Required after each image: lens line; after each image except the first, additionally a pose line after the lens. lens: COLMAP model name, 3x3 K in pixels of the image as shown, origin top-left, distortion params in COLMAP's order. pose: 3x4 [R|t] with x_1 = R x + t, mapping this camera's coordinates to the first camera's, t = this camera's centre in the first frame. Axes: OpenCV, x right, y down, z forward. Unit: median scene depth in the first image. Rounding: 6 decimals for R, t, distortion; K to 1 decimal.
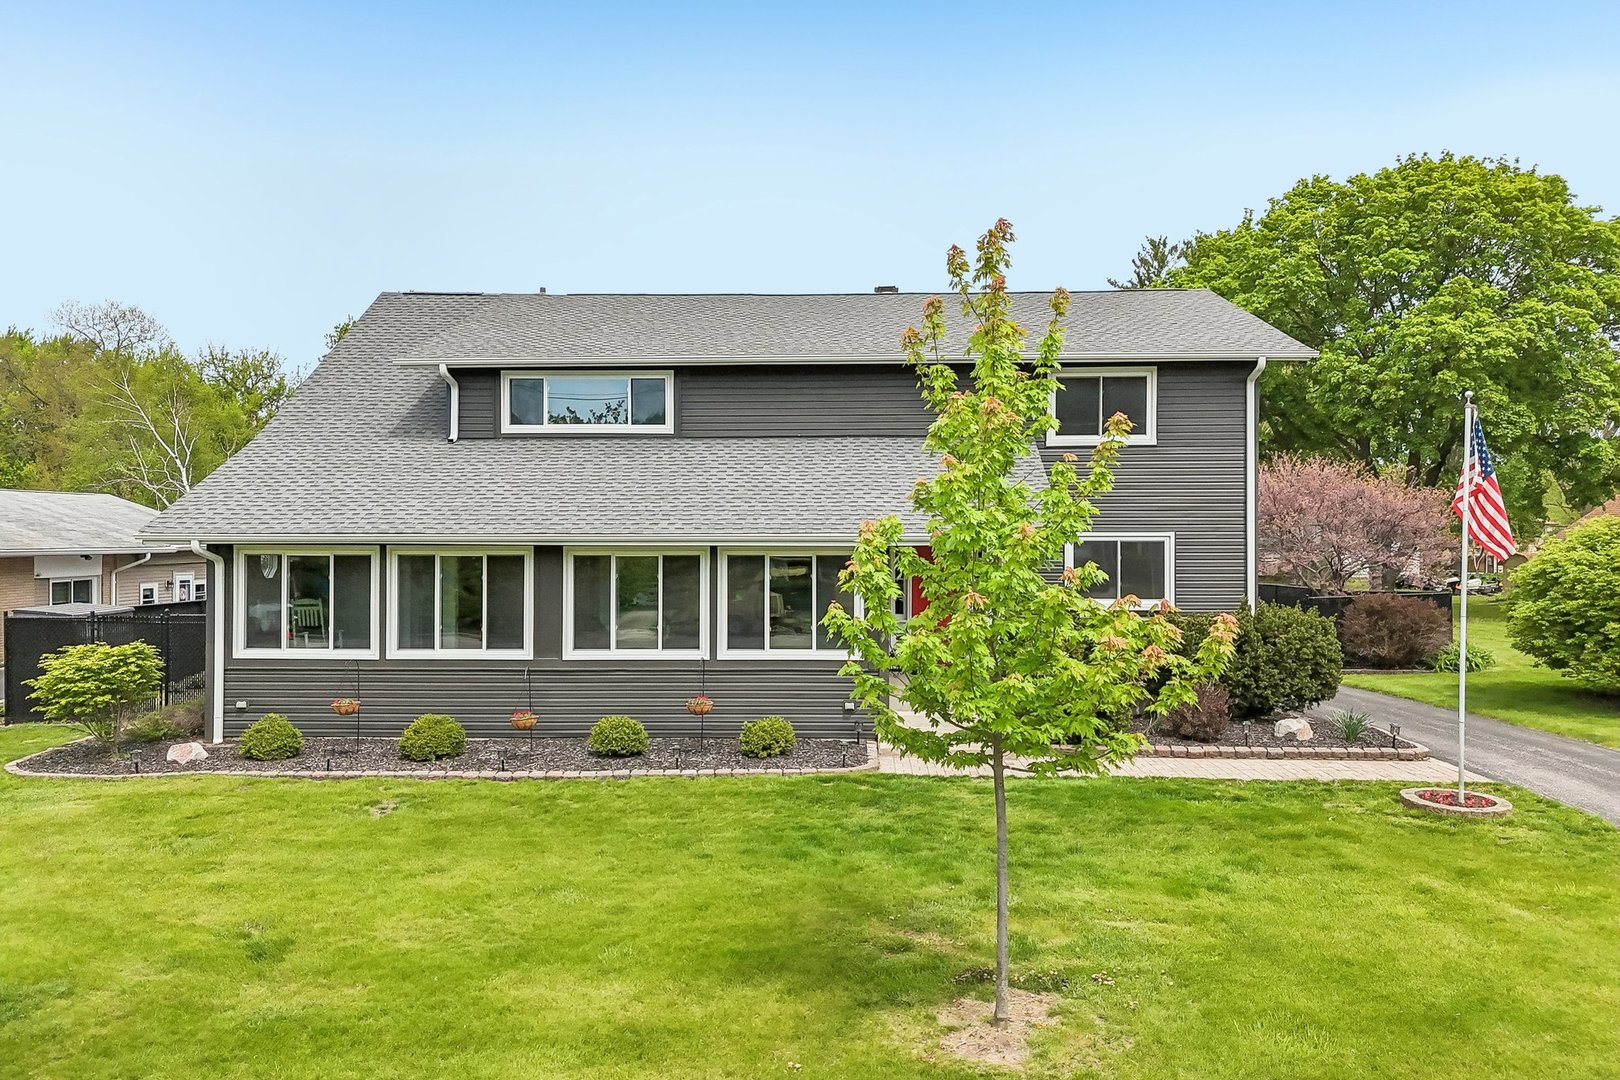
lens RADIAL K [[1187.2, 0, 801.7], [0, 1187.2, 536.7], [0, 0, 1]] dist [0.112204, -0.148805]
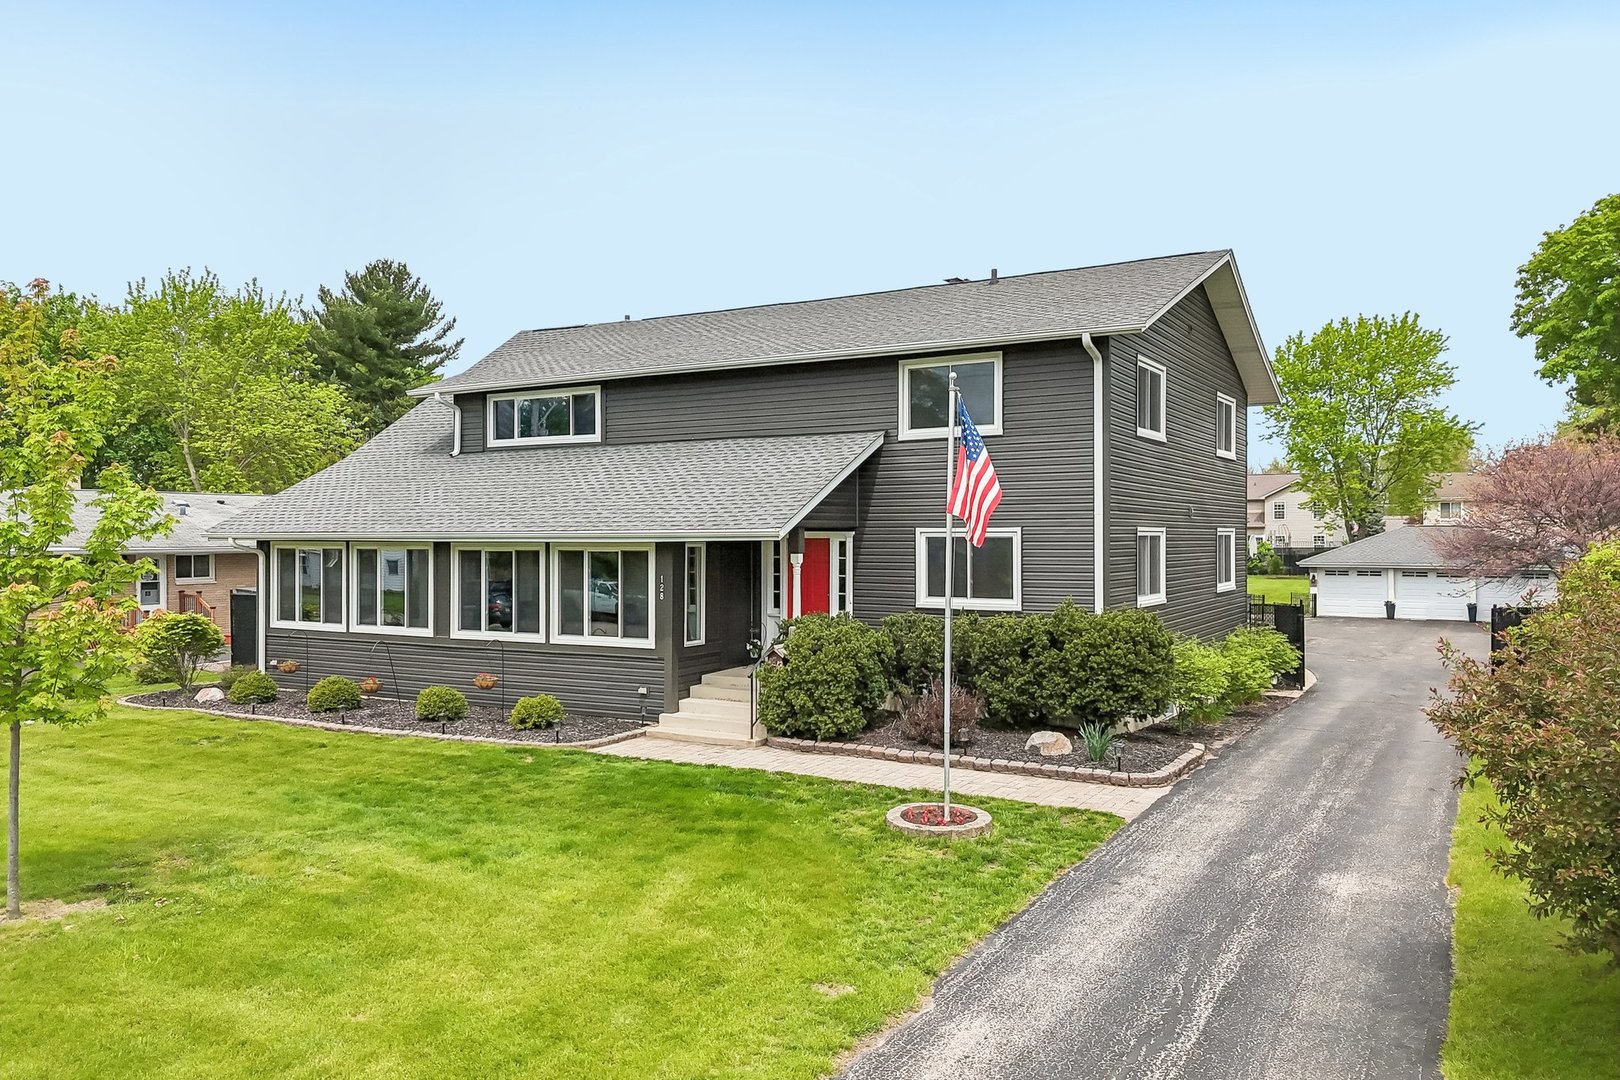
lens RADIAL K [[1187.2, 0, 801.7], [0, 1187.2, 536.7], [0, 0, 1]] dist [0.112204, -0.148805]
pose [[0.881322, -0.002045, -0.472512, 0.616597], [0.002689, 0.999996, 0.000688, 0.002318], [0.472509, -0.001877, 0.881324, 0.107222]]
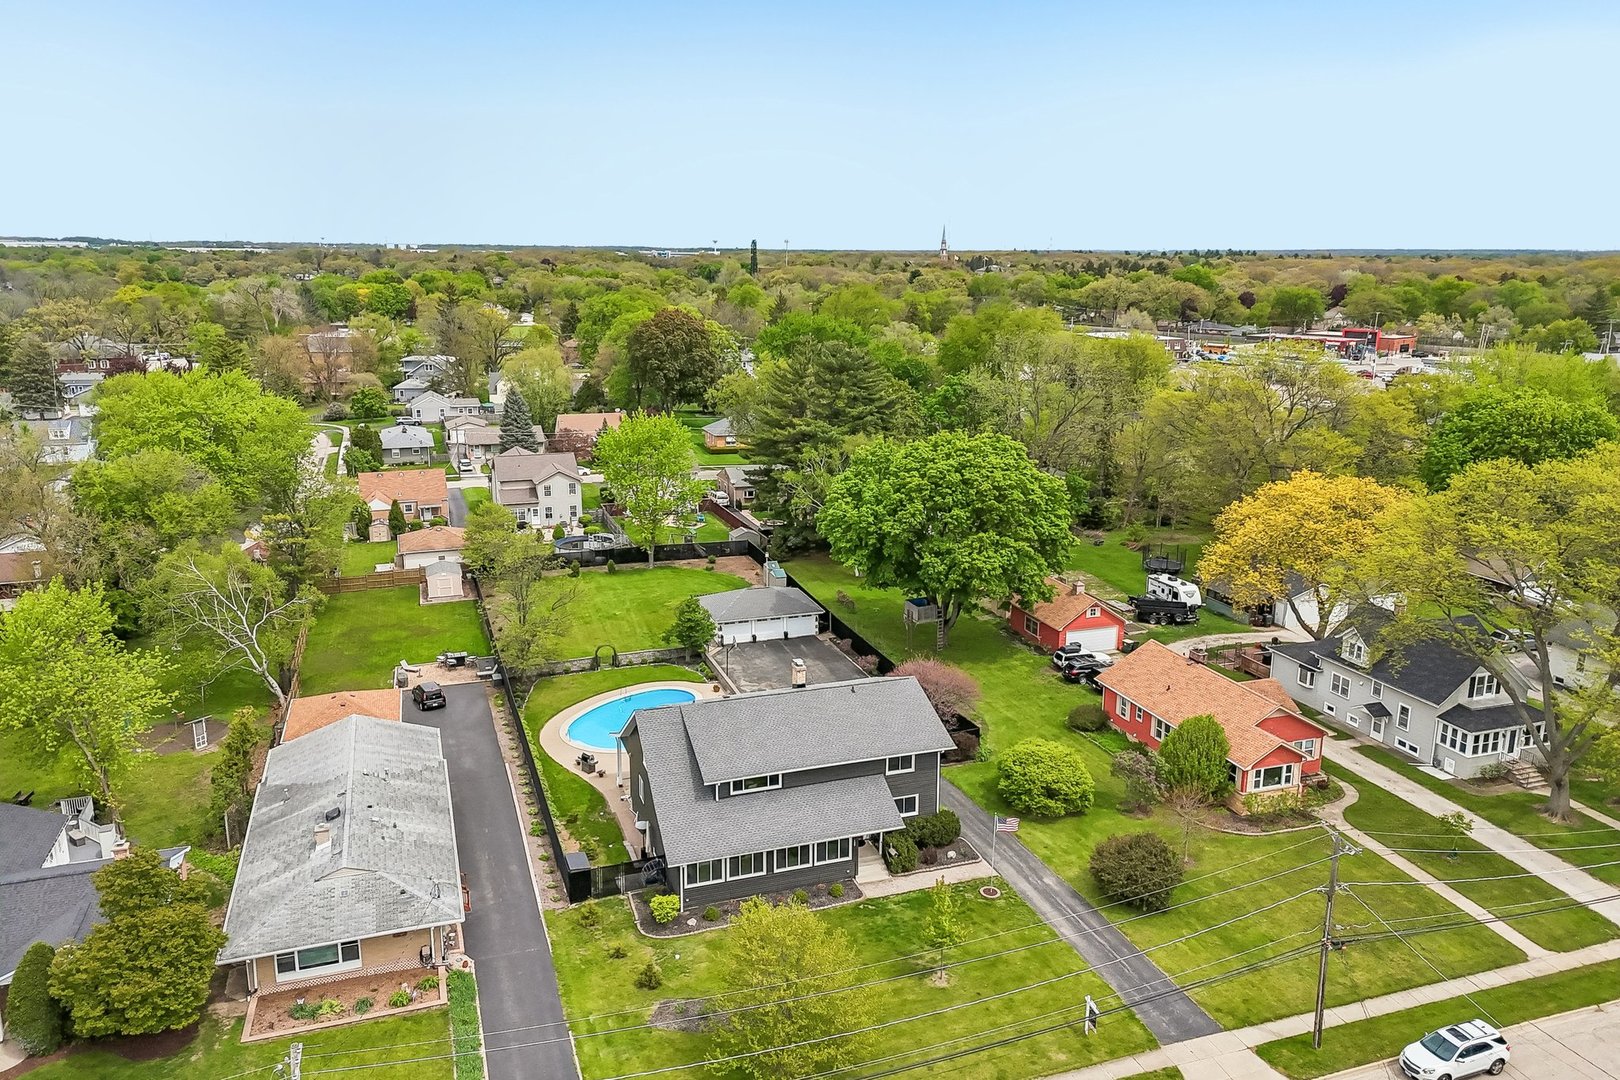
lens RADIAL K [[1187.2, 0, 801.7], [0, 1187.2, 536.7], [0, 0, 1]] dist [0.112204, -0.148805]
pose [[0.929615, -0.082775, 0.359116, -1.231204], [-0.005496, 0.971227, 0.238092, -1.606067], [-0.368492, -0.223308, 0.902412, -1.900775]]
